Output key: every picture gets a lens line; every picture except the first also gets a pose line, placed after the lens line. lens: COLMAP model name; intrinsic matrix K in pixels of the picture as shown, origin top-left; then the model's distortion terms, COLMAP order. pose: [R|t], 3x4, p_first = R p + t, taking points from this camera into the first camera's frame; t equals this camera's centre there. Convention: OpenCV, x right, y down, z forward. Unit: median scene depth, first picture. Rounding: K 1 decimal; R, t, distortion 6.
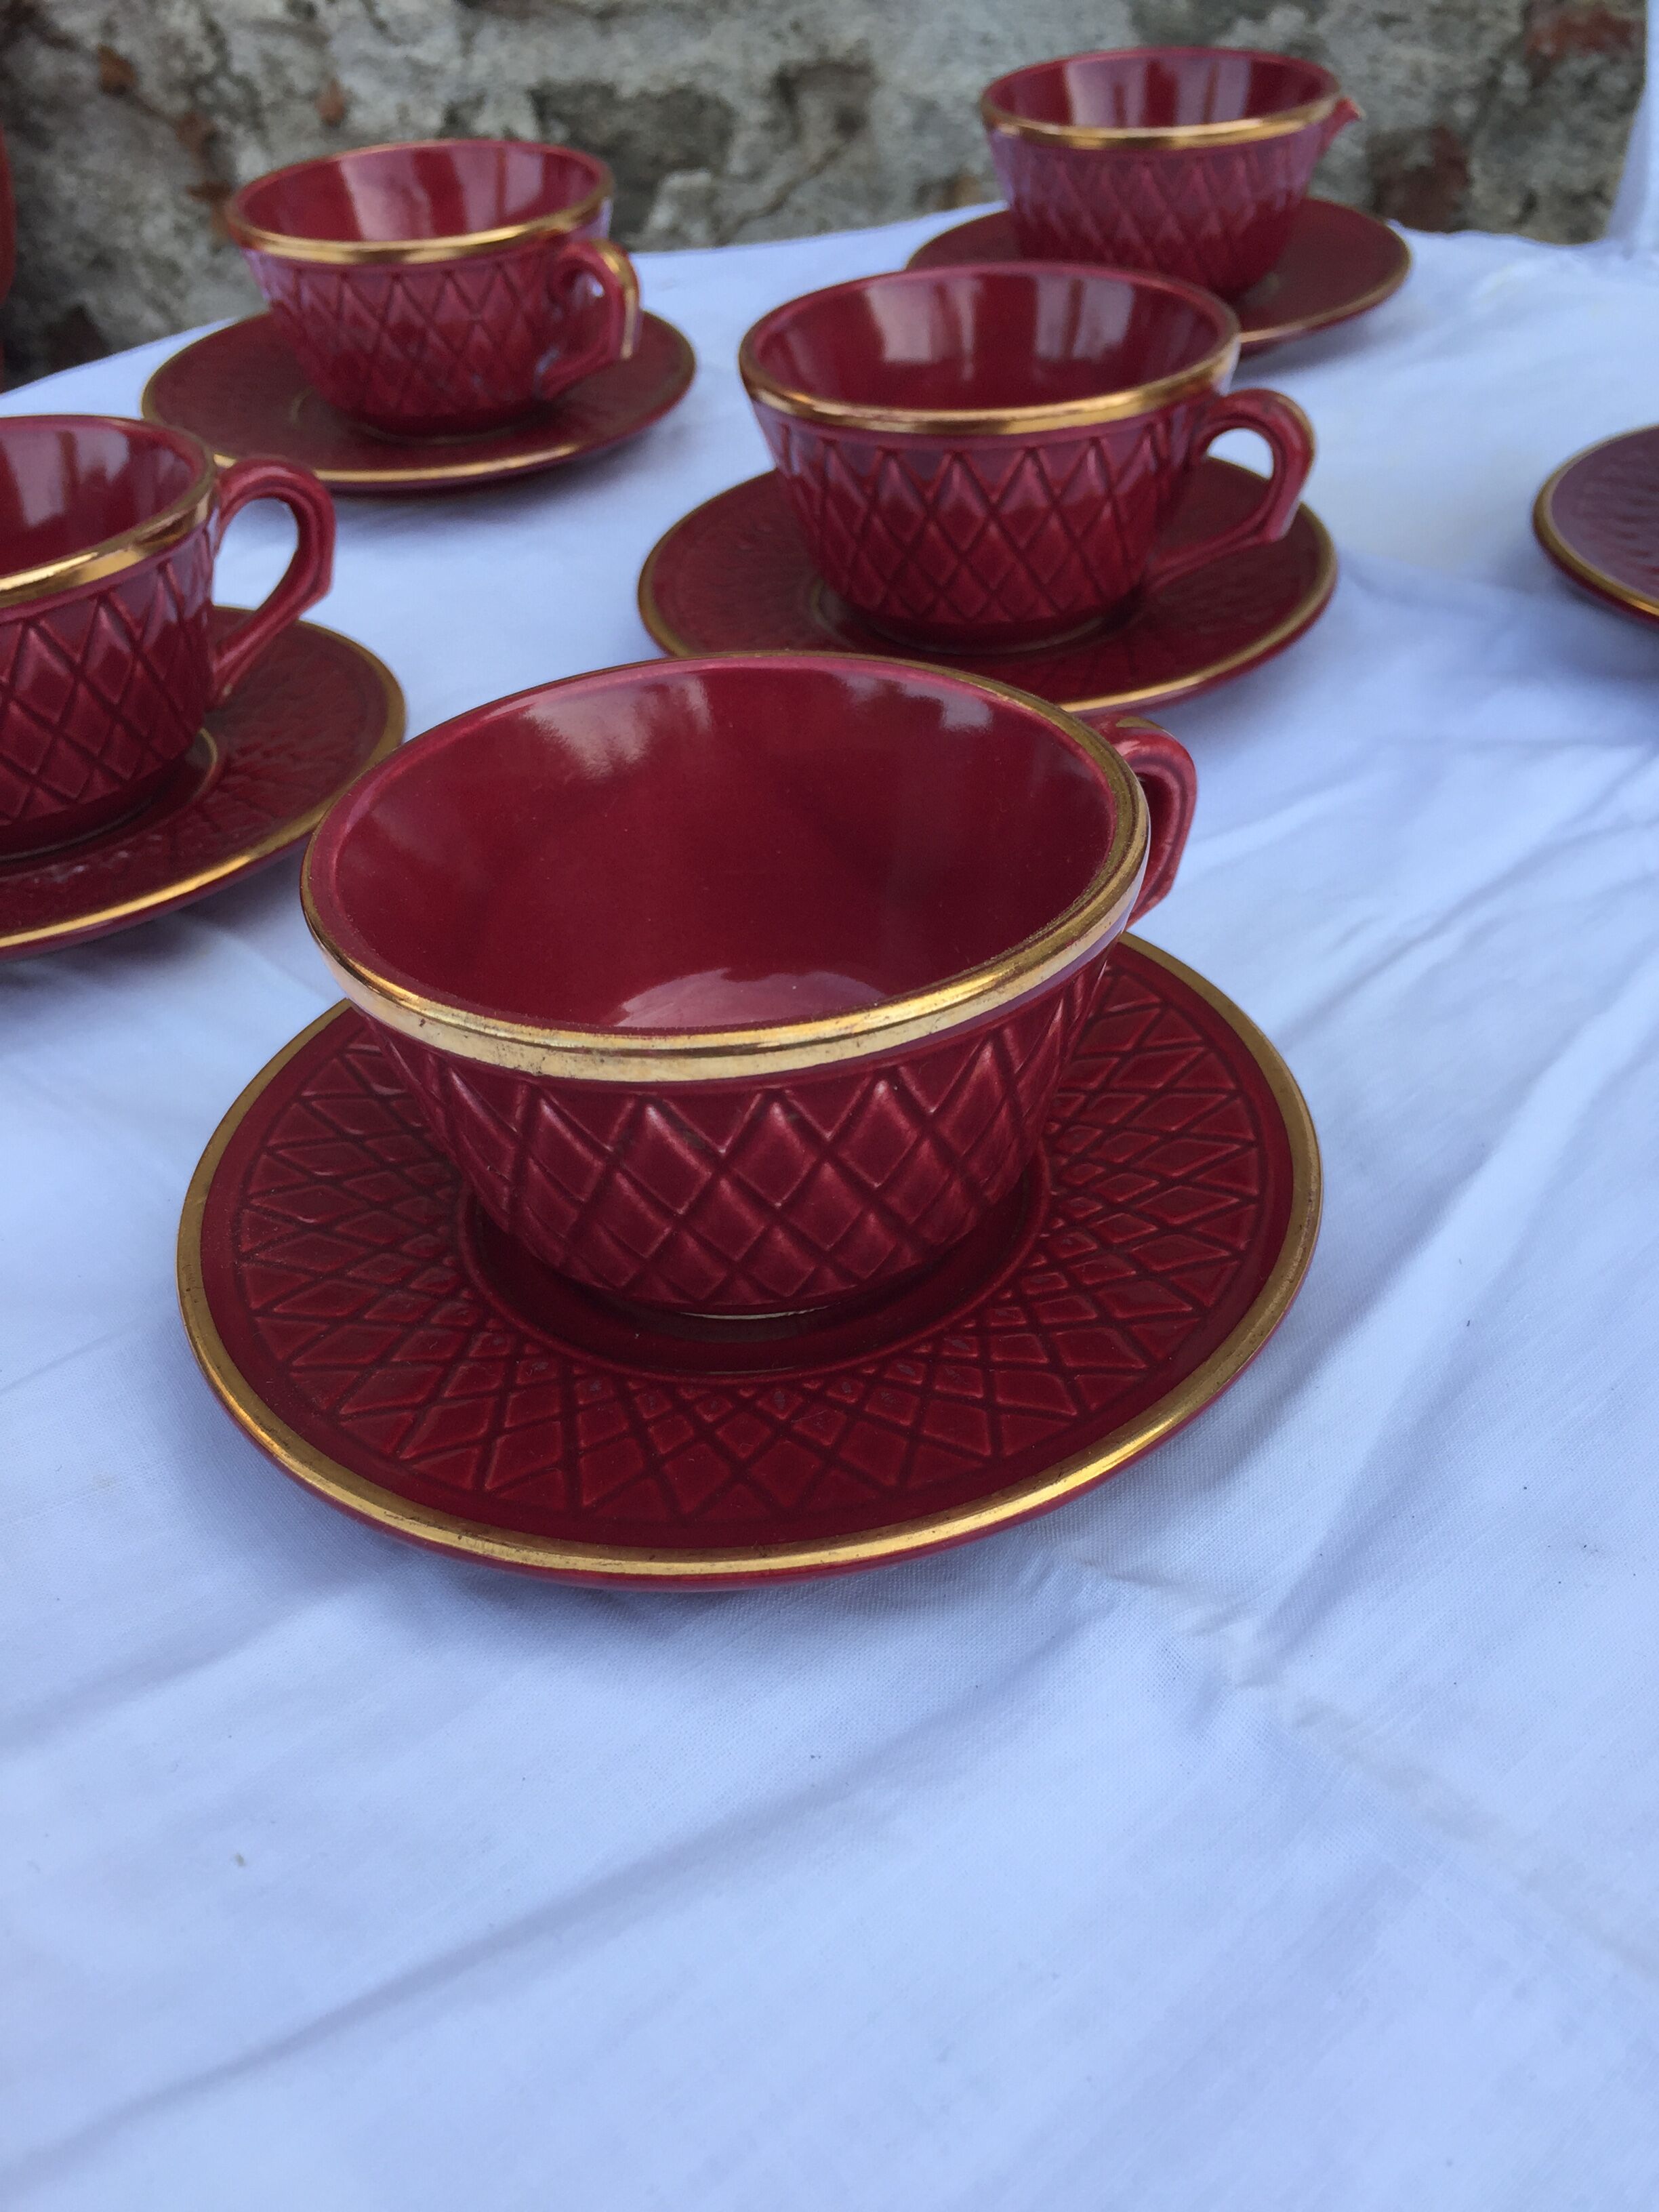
lens RADIAL K [[2021.1, 0, 813.4], [0, 2021.1, 1109.6], [0, 0, 1]] dist [0.003139, -0.045671]
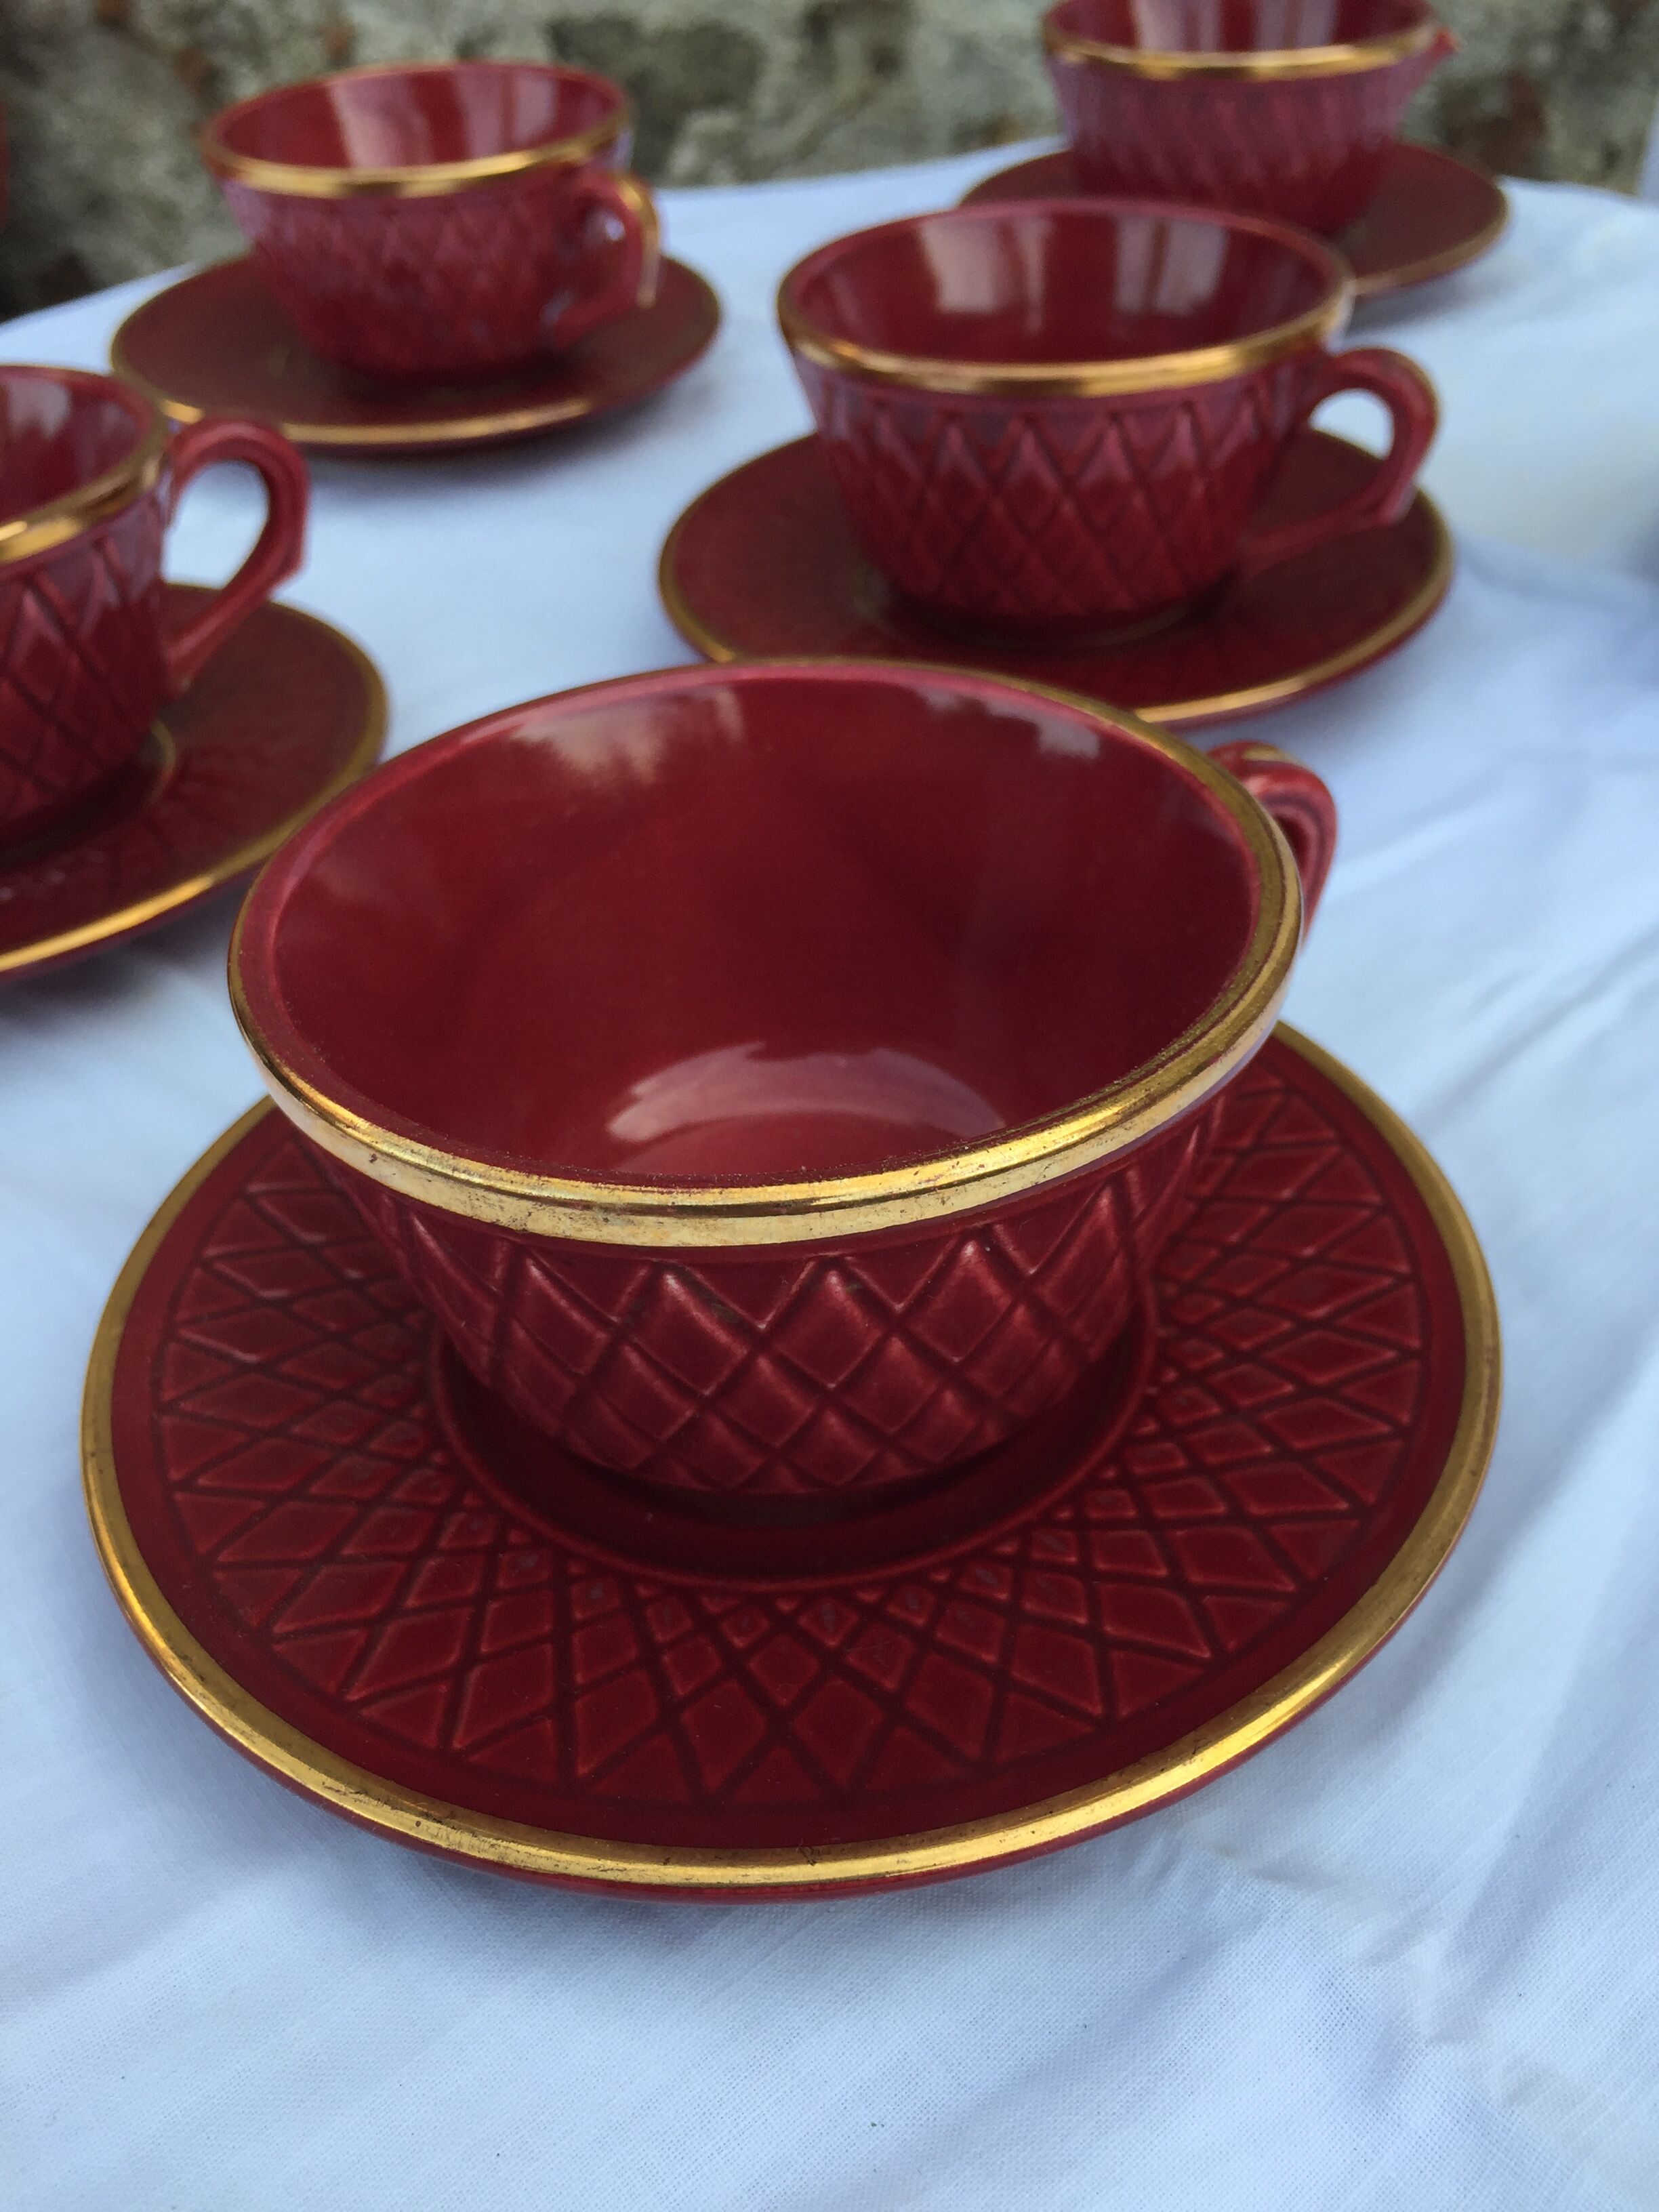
lens RADIAL K [[1971.0, 0, 829.5], [0, 1971.0, 1106.0], [0, 0, 1]] dist [0.008820, -0.068561]
pose [[0.999945, 0.009893, 0.003433, -0.019101], [-0.009973, 0.999661, 0.024039, -0.069358], [-0.003194, -0.024072, 0.999705, 0.210118]]
